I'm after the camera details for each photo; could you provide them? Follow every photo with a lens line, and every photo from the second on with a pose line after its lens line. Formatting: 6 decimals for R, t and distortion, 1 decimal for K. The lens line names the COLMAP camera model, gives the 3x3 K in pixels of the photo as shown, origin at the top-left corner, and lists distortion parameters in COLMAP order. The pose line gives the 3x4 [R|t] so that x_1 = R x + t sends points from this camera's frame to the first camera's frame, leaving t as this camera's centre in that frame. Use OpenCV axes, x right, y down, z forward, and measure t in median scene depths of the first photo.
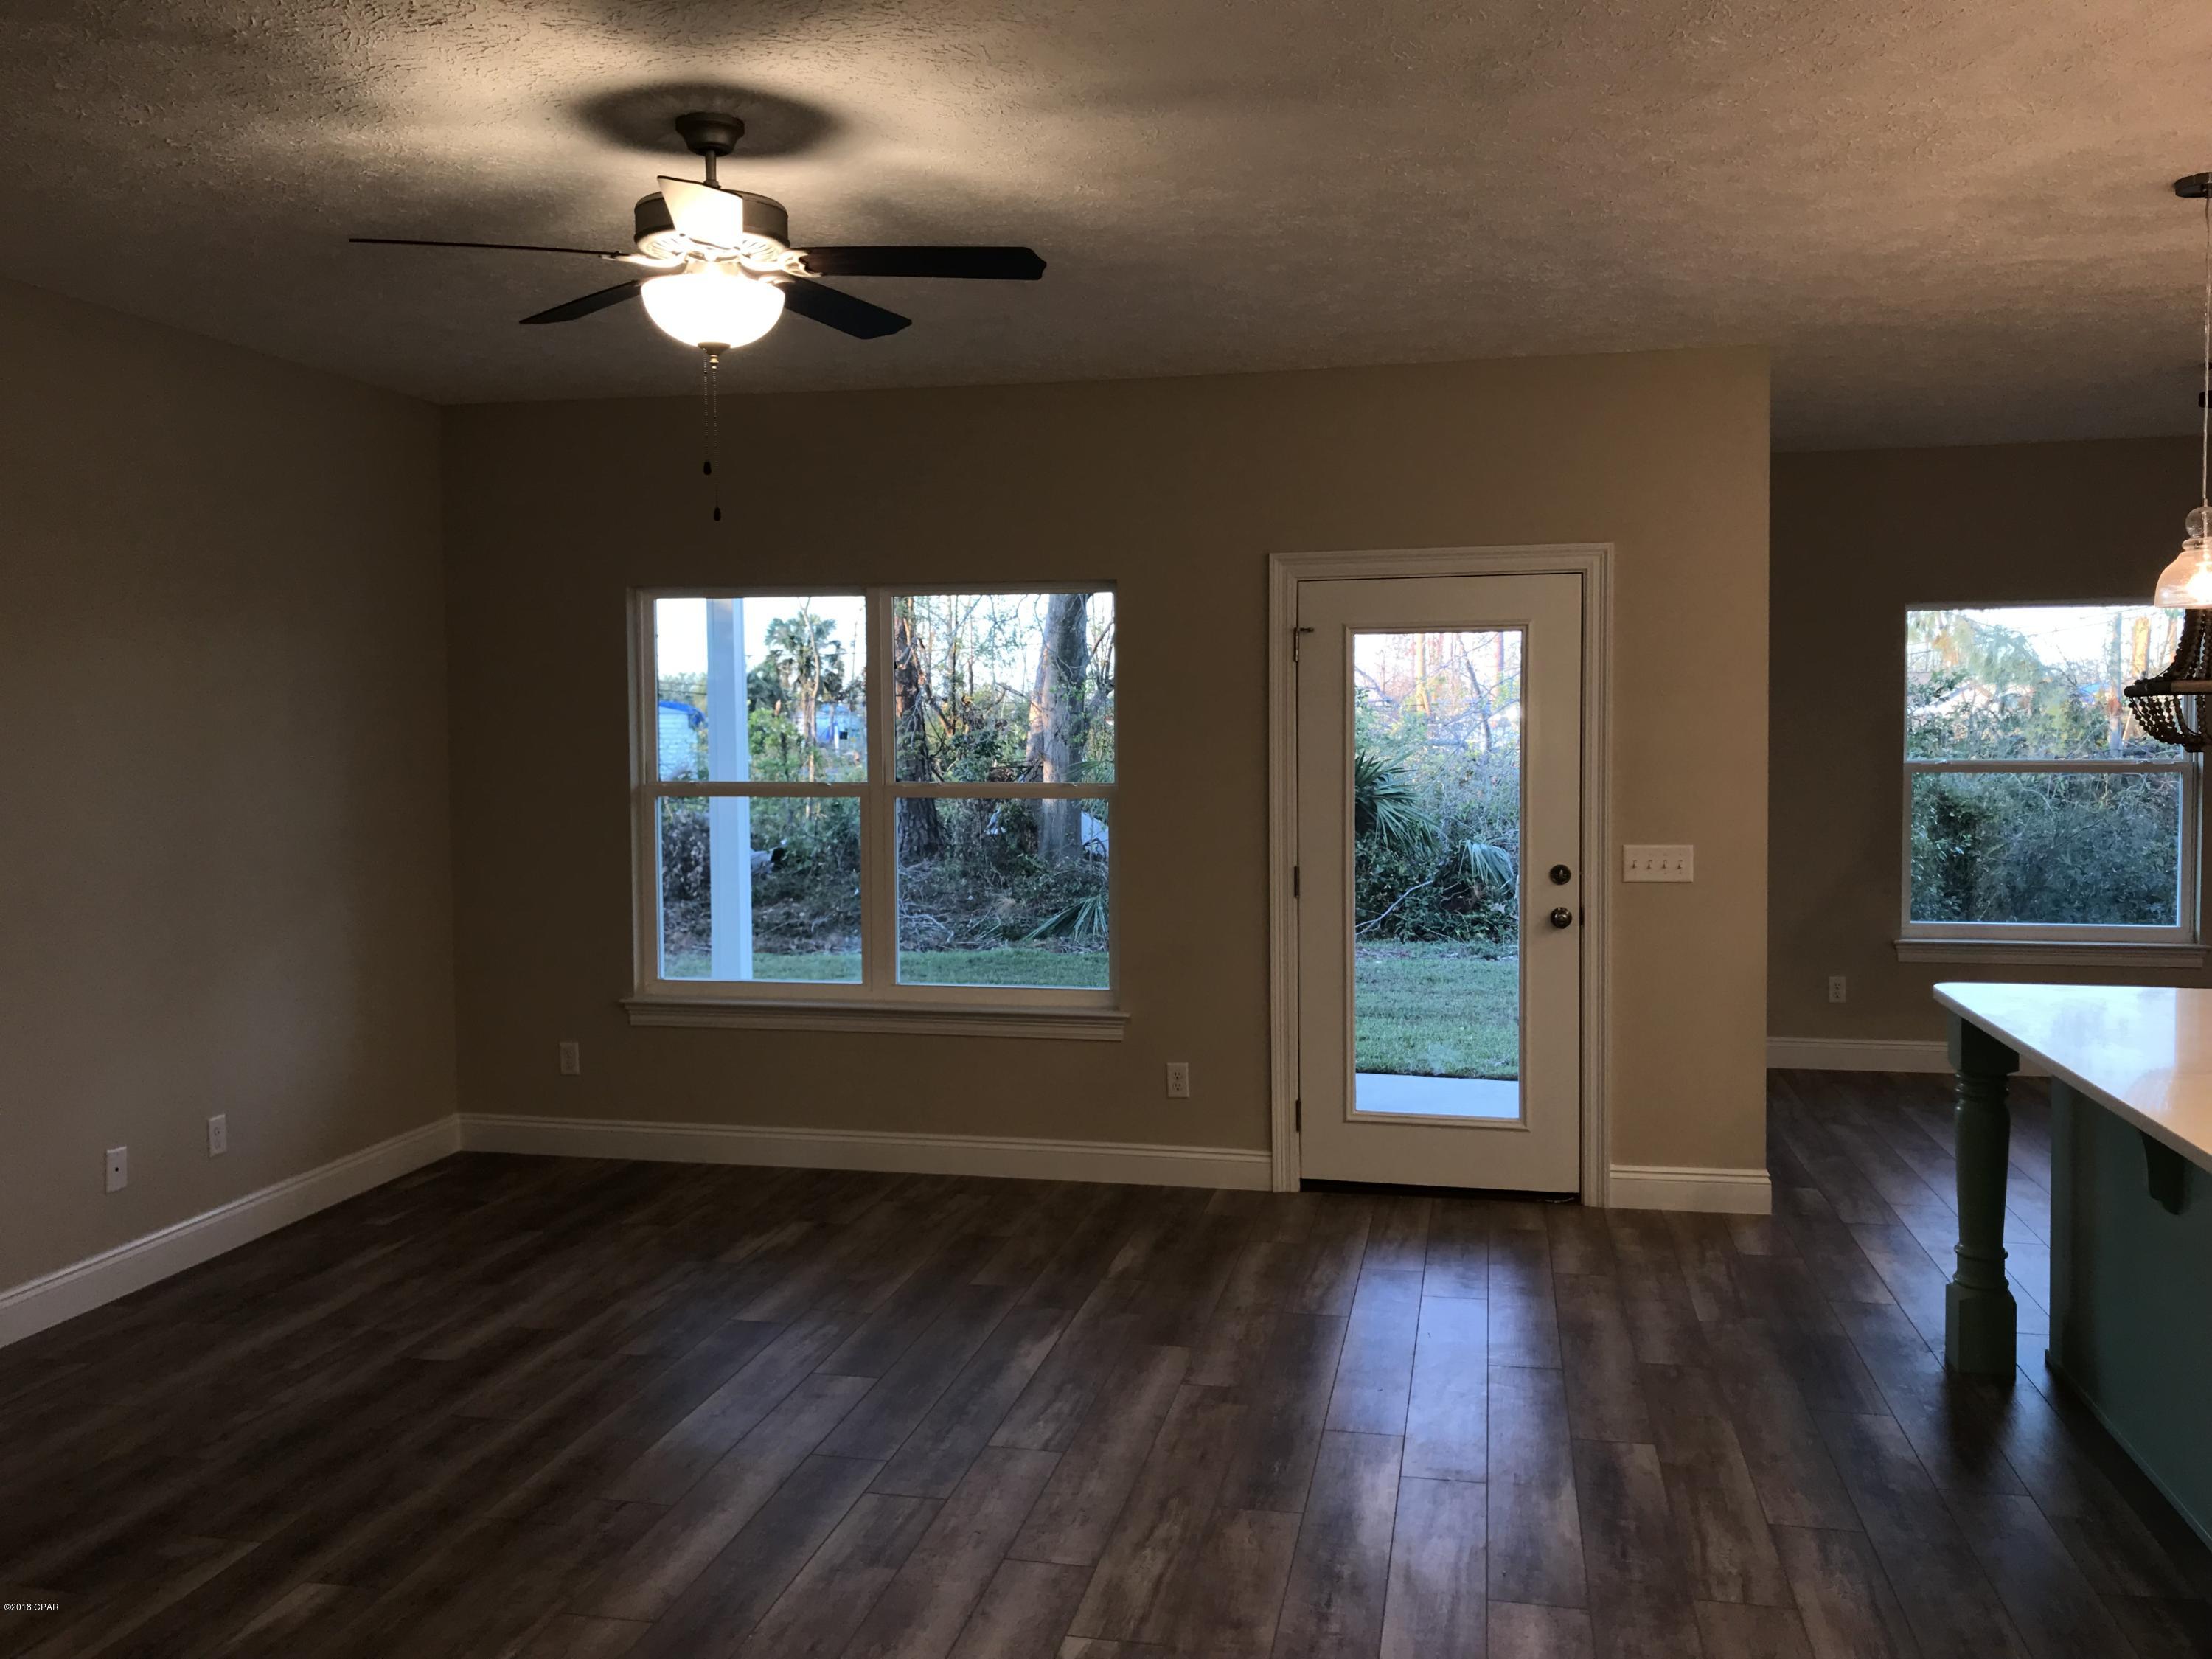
lens RADIAL K [[1811.1, 0, 1106.8], [0, 1811.1, 809.5], [0, 0, 1]] dist [0.035344, 0.001176]
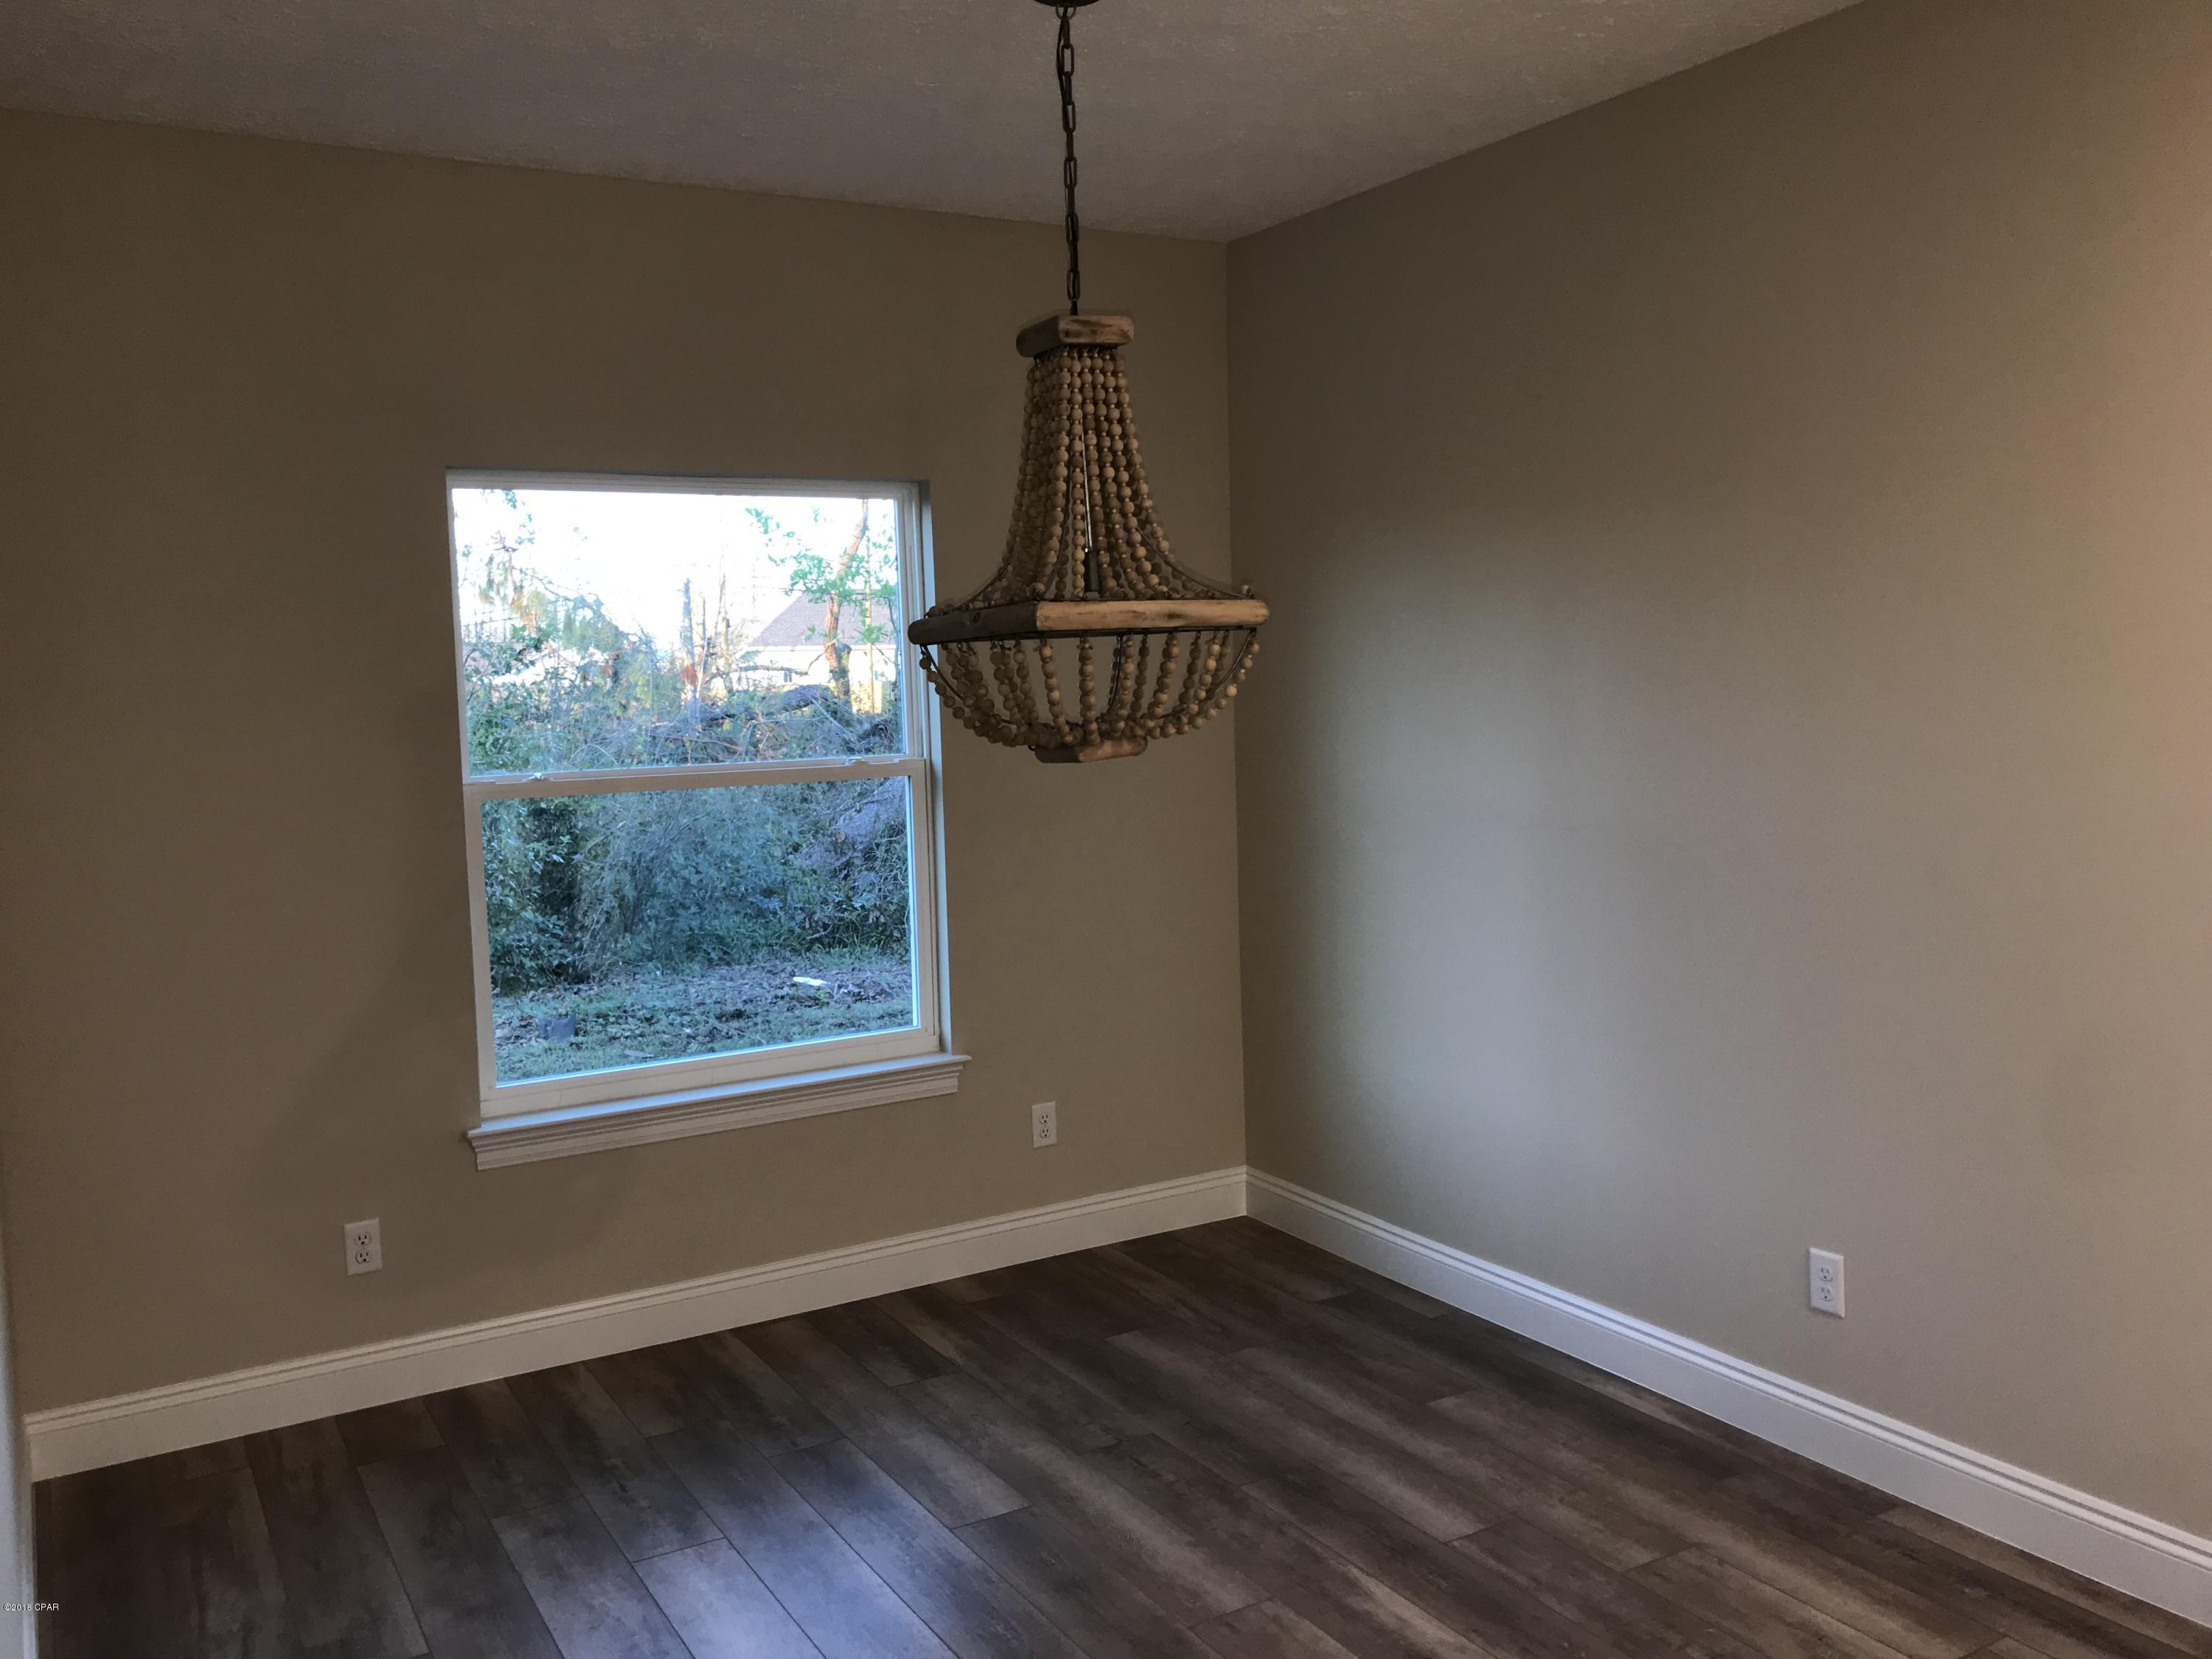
lens RADIAL K [[1811.1, 0, 1103.2], [0, 1811.1, 815.5], [0, 0, 1]] dist [0.035344, 0.001176]
pose [[0.740482, -0.061663, 0.669241, 0.117472], [0.048562, 0.998088, 0.038231, -0.013936], [-0.670319, 0.004190, 0.742061, 0.259298]]
